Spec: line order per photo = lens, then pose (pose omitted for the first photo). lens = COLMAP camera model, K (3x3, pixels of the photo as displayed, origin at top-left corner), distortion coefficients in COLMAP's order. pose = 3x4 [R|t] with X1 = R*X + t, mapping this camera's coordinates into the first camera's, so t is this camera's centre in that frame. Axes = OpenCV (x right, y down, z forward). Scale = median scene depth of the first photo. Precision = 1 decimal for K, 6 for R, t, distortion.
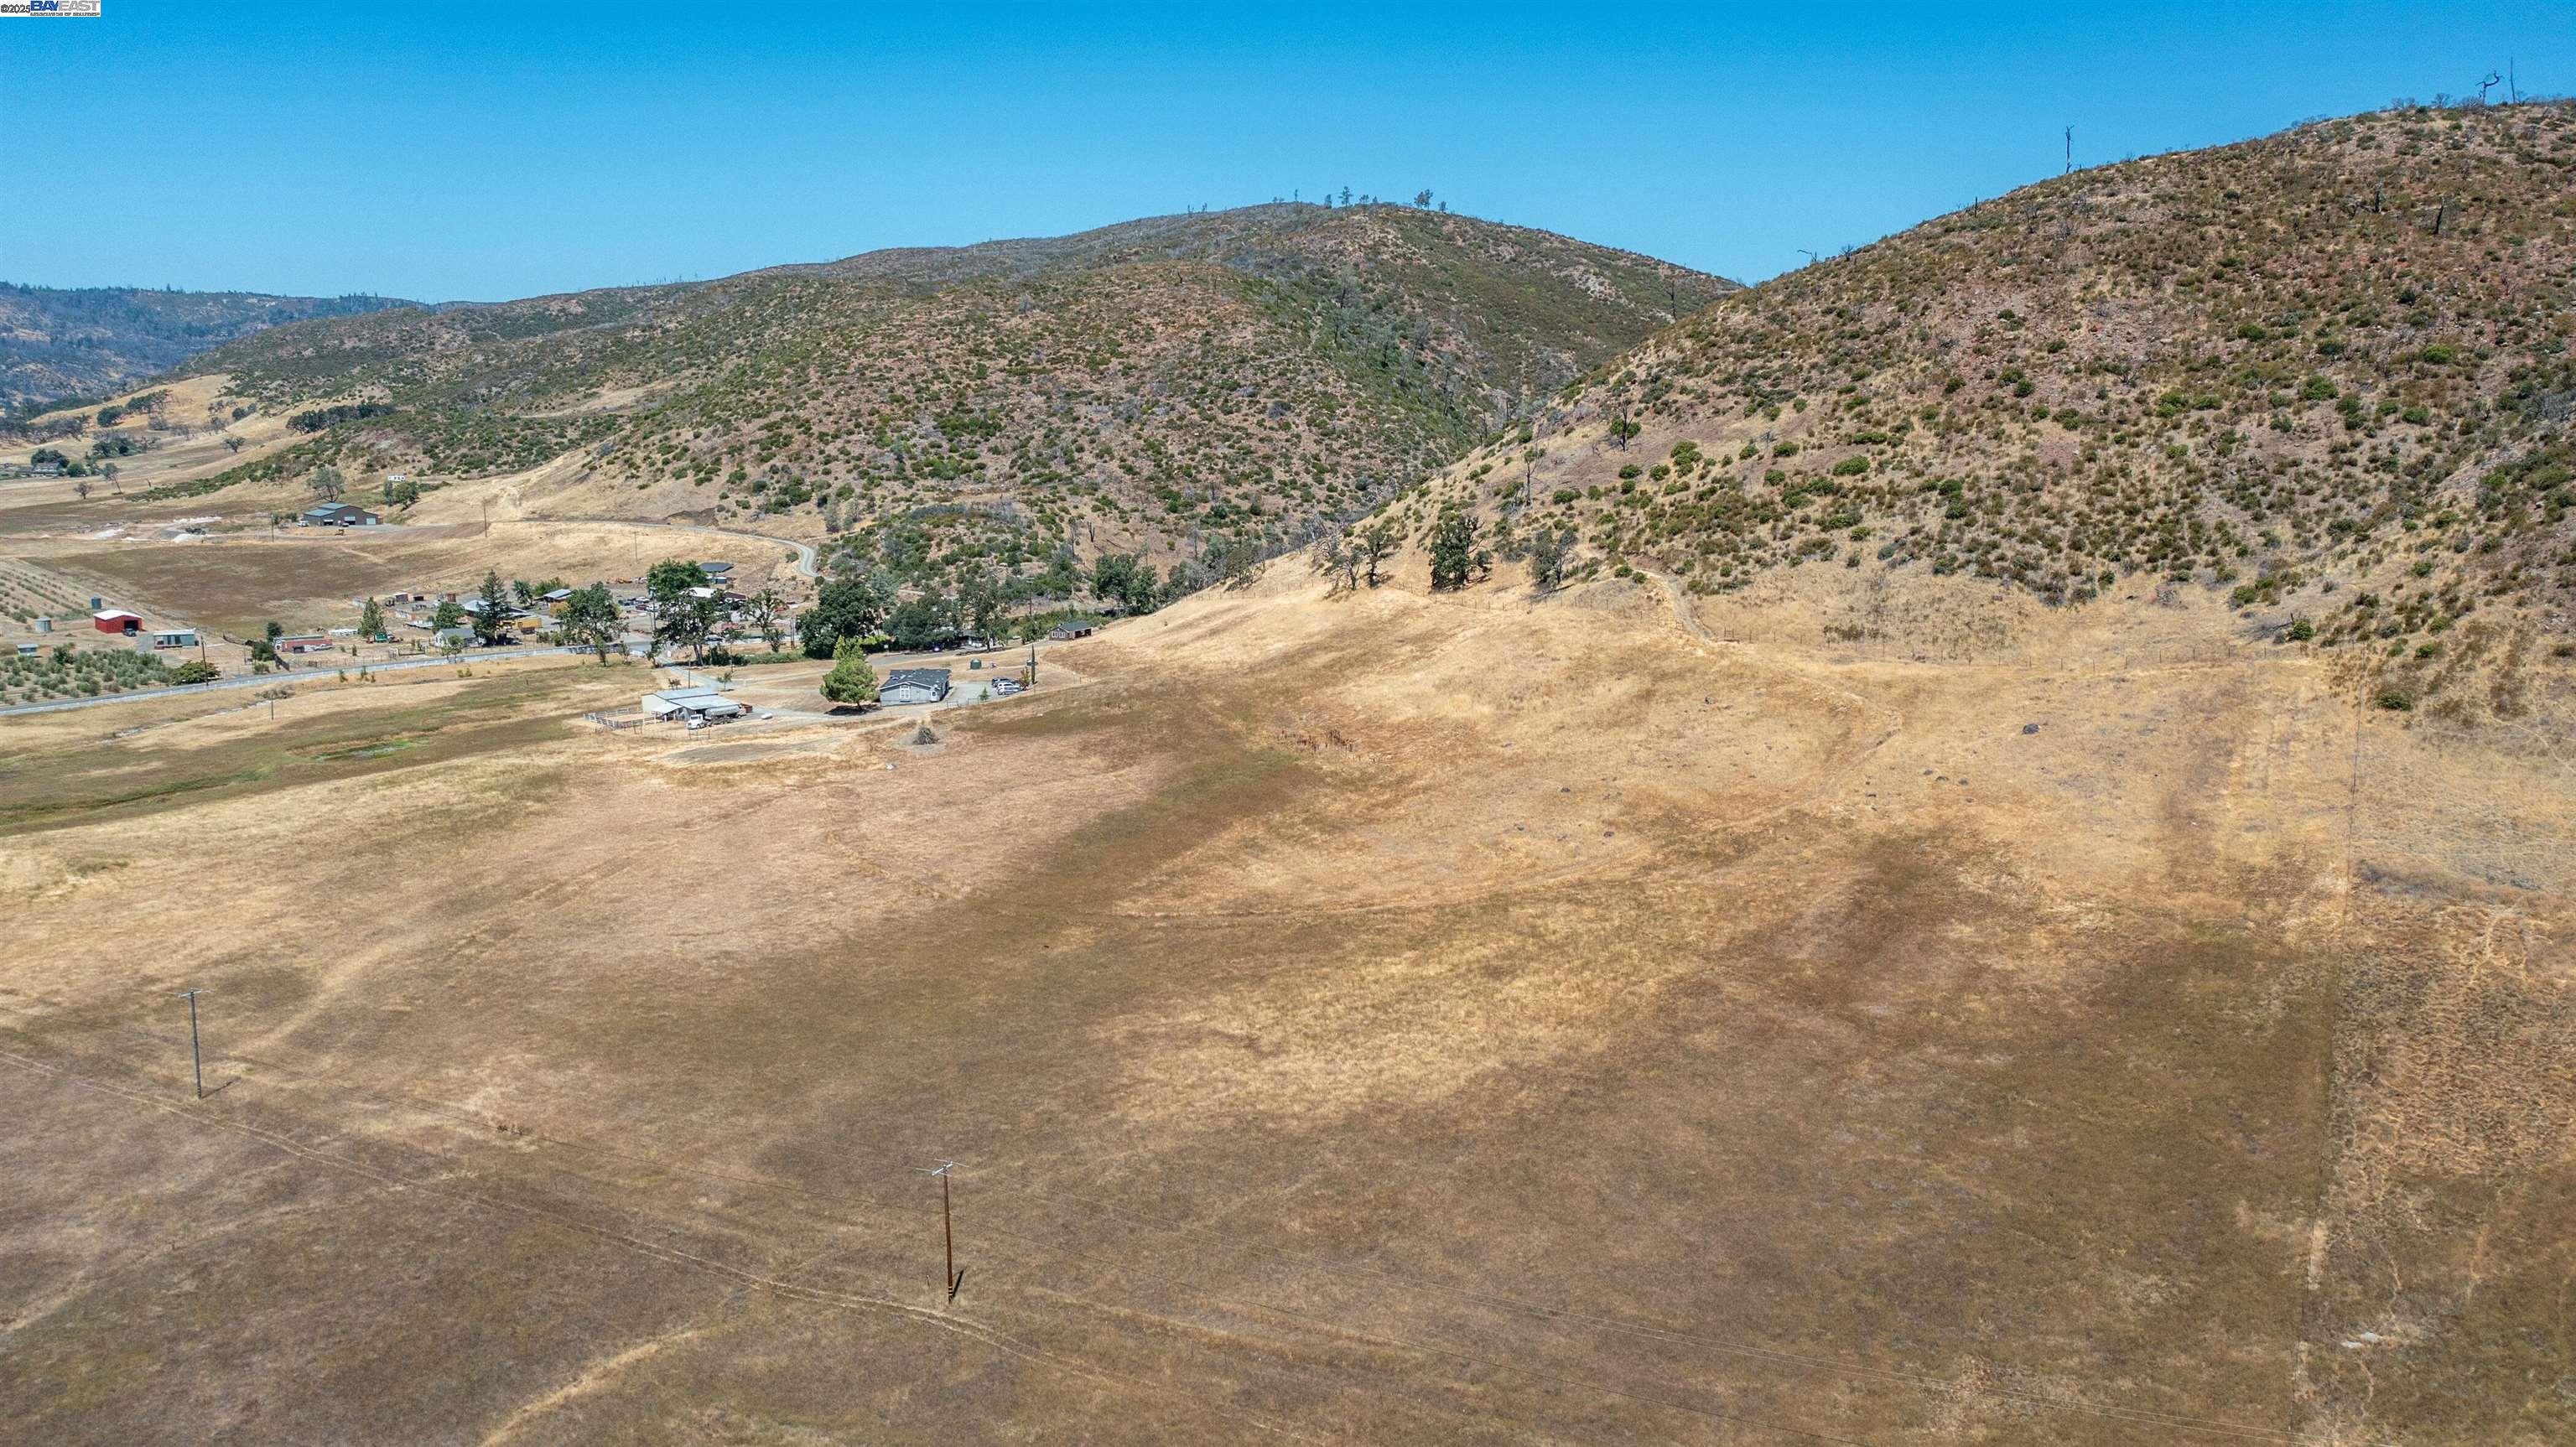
lens RADIAL K [[2068.4, 0, 1295.0], [0, 2068.4, 716.9], [0, 0, 1]] dist [-0.025041, 0.016760]
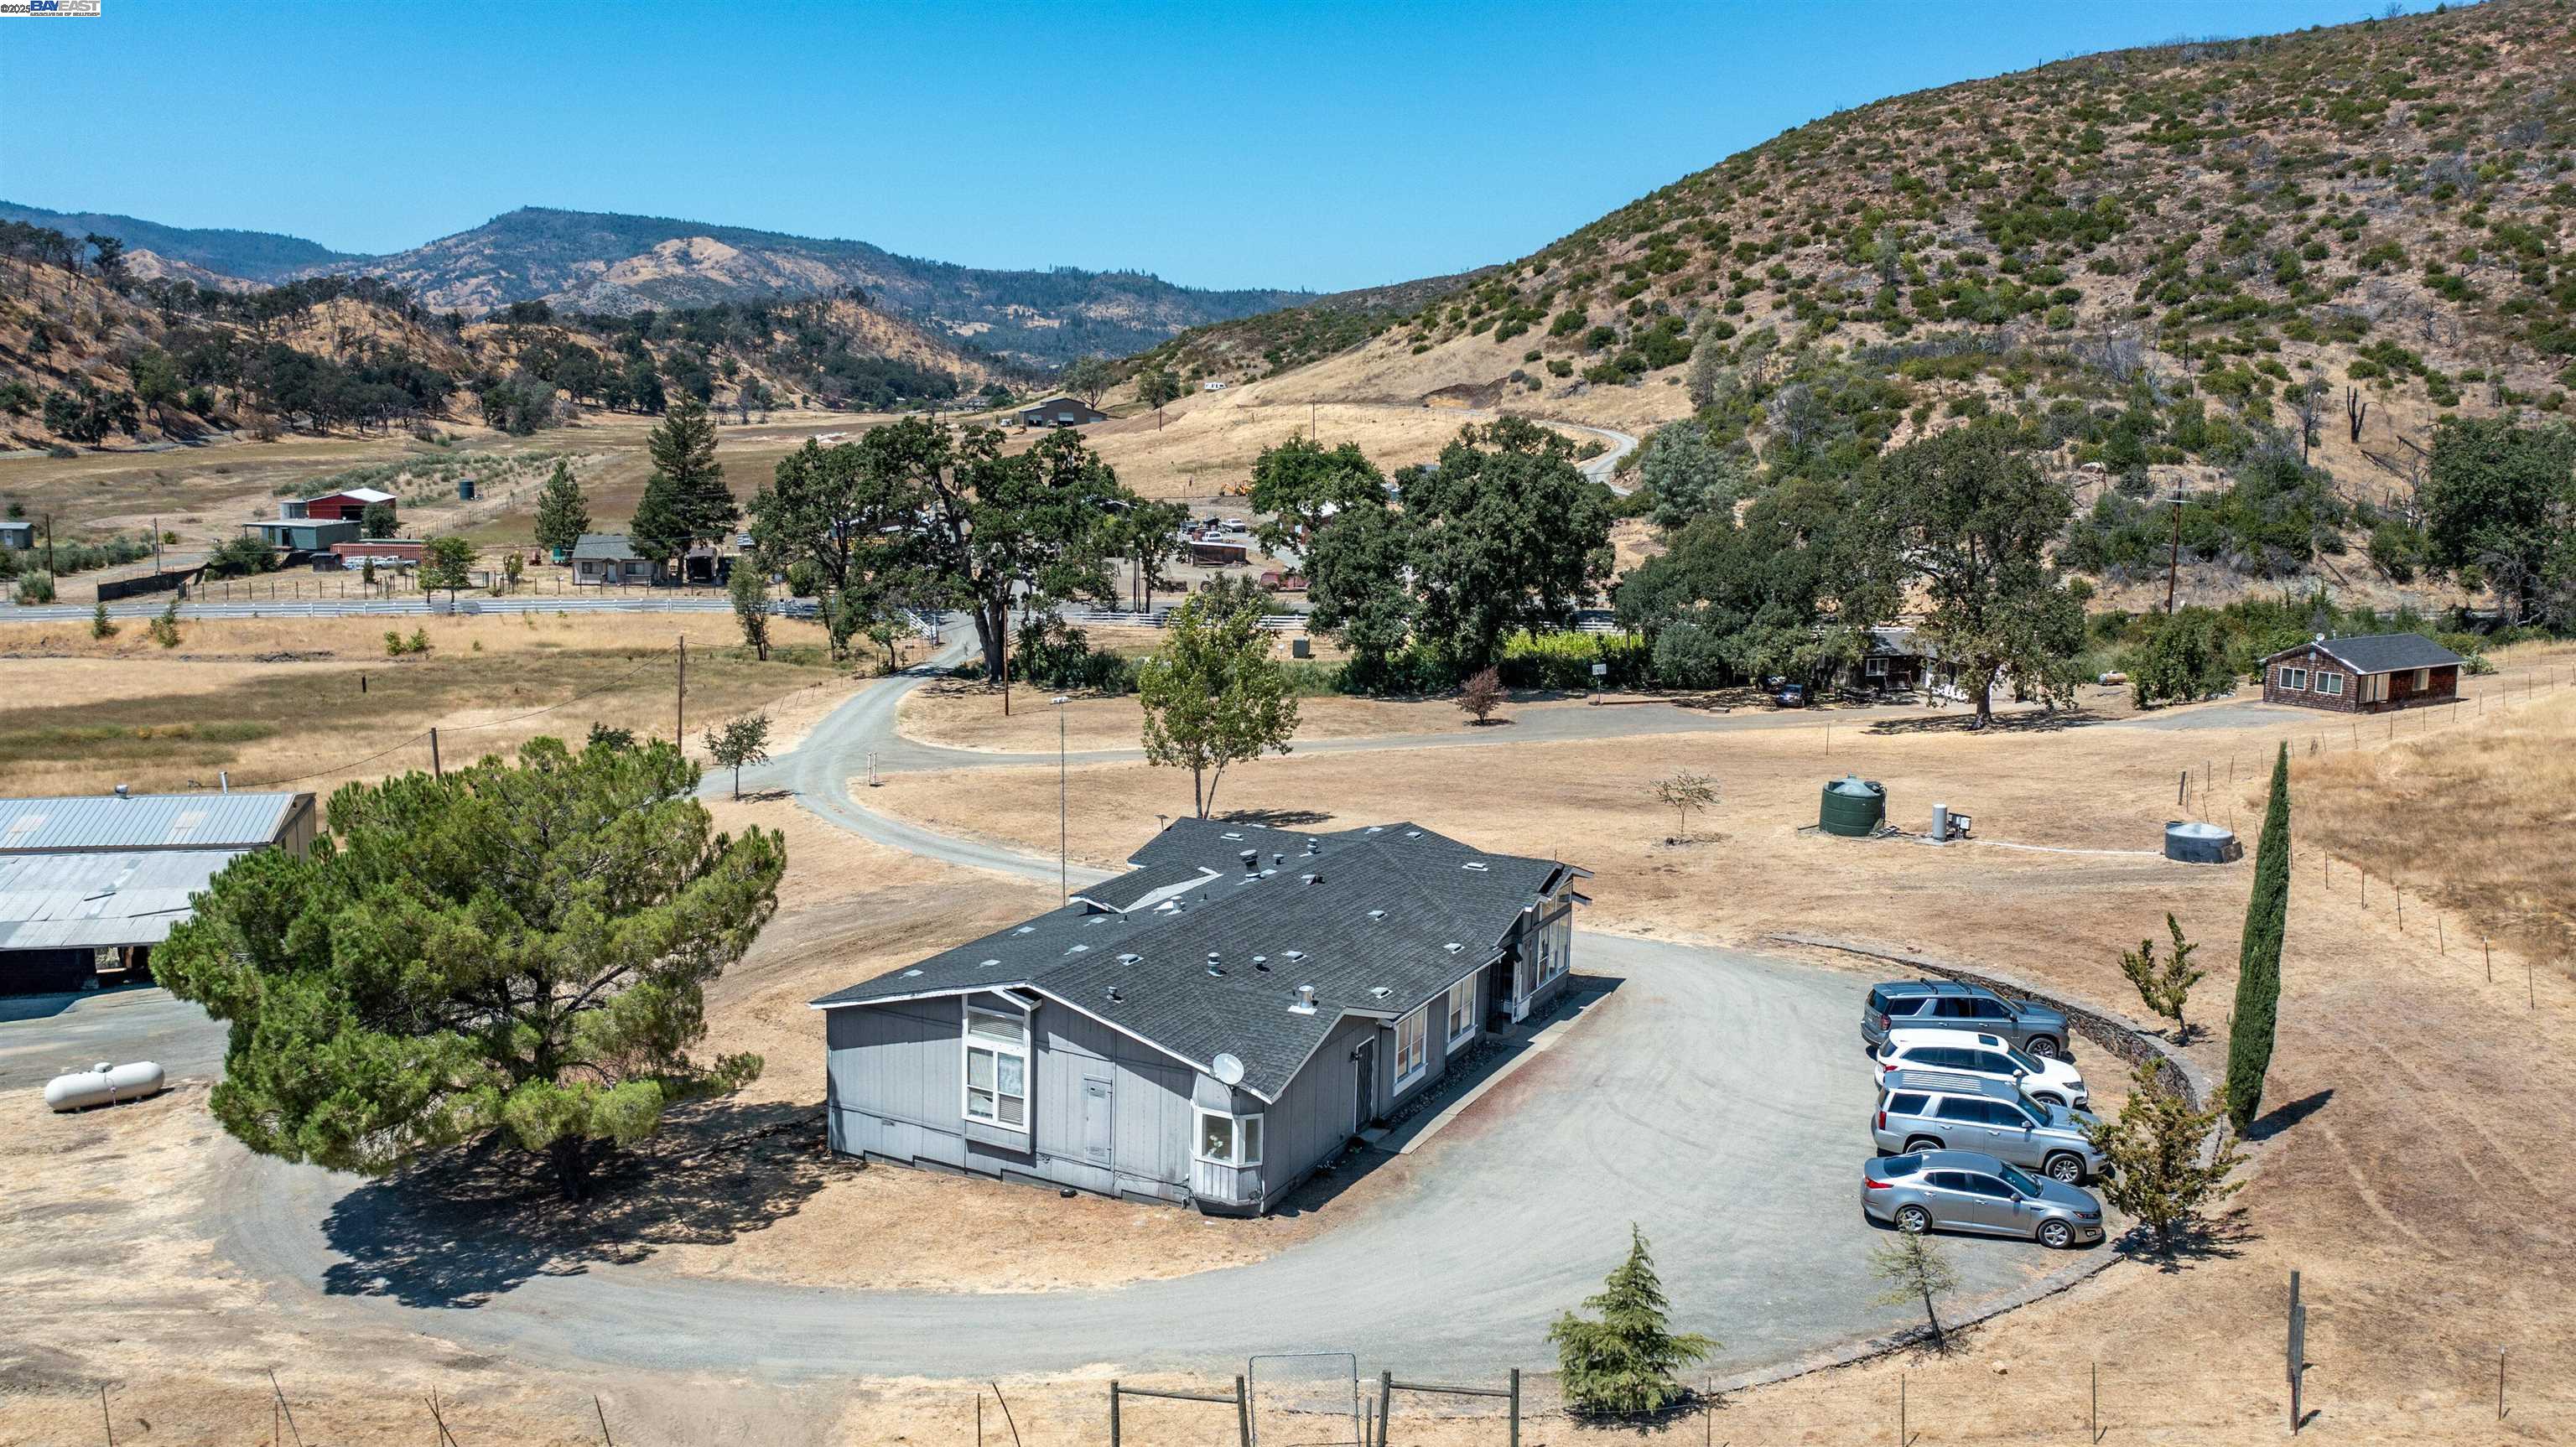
lens RADIAL K [[2068.4, 0, 1277.7], [0, 2068.4, 716.2], [0, 0, 1]] dist [-0.025041, 0.016760]
pose [[0.865083, 0.093156, -0.492904, -0.071359], [-0.098628, 0.995012, 0.014951, -0.019885], [0.491838, 0.035680, 0.869955, 0.529371]]
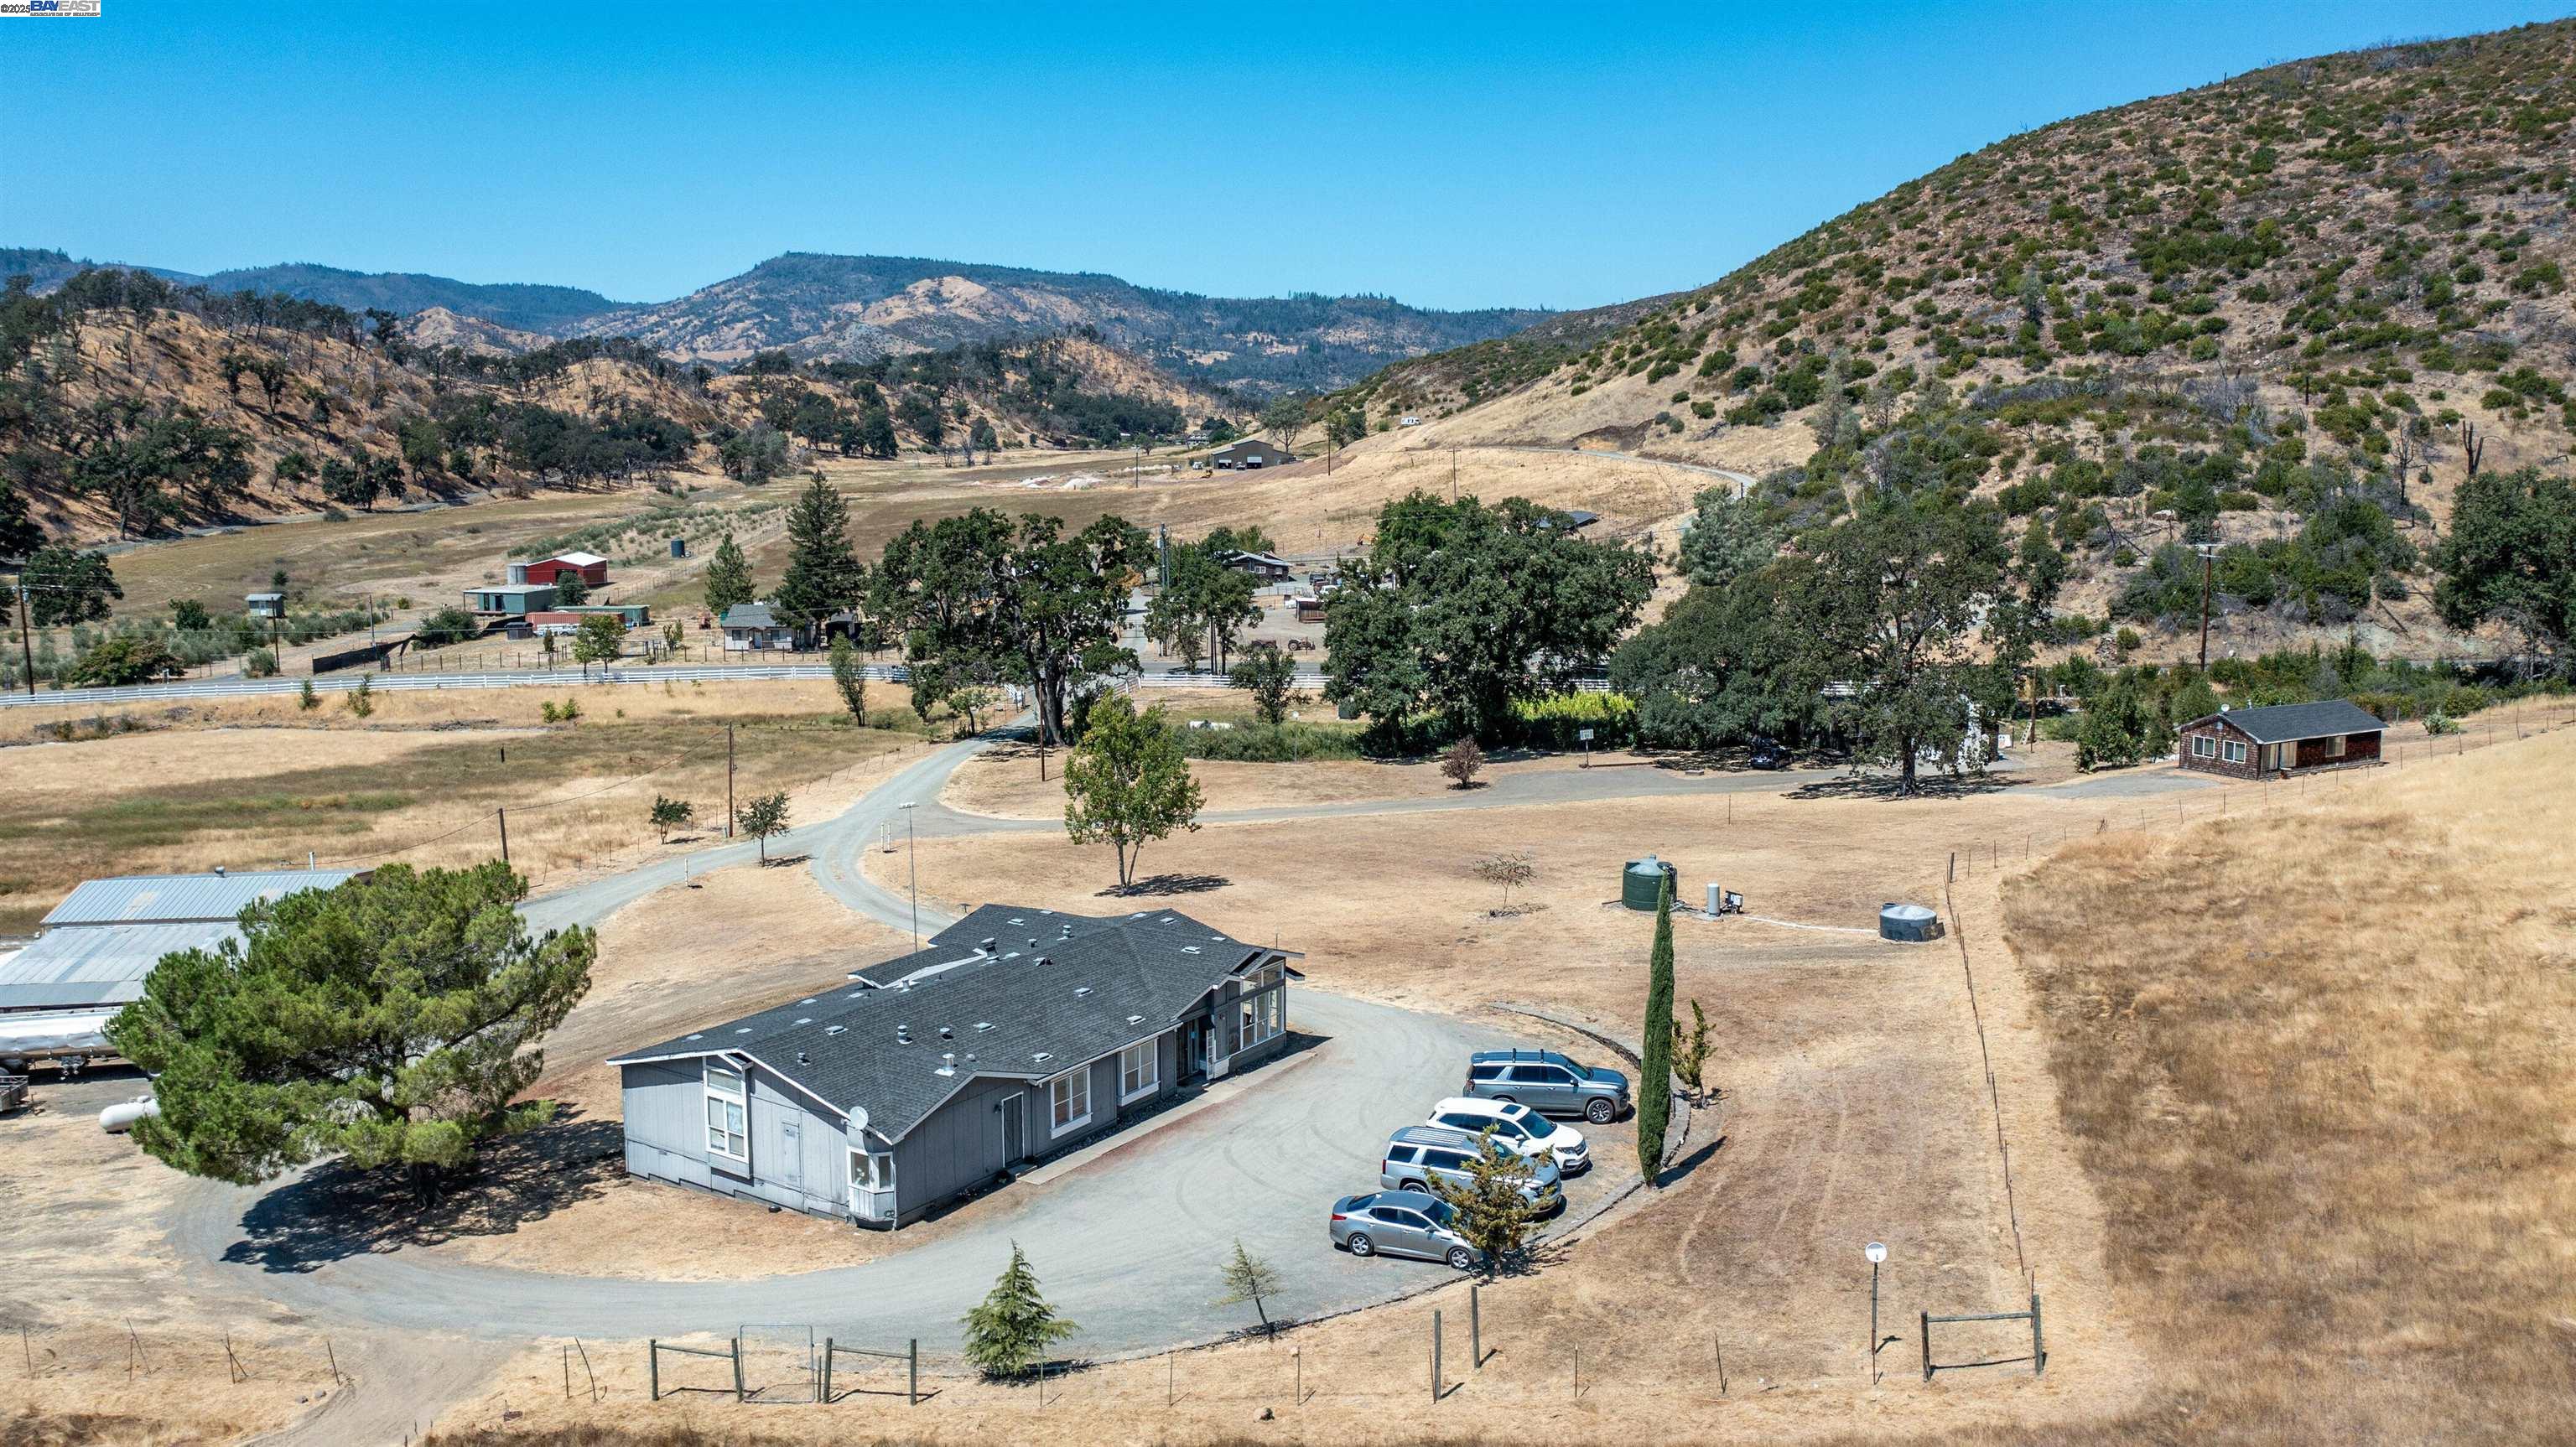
lens RADIAL K [[2068.4, 0, 1266.0], [0, 2068.4, 725.3], [0, 0, 1]] dist [-0.025041, 0.016760]
pose [[0.797563, 0.083061, -0.597490, -0.042733], [-0.087958, 0.995902, 0.021036, -0.026721], [0.596788, 0.035777, 0.801601, 0.526252]]
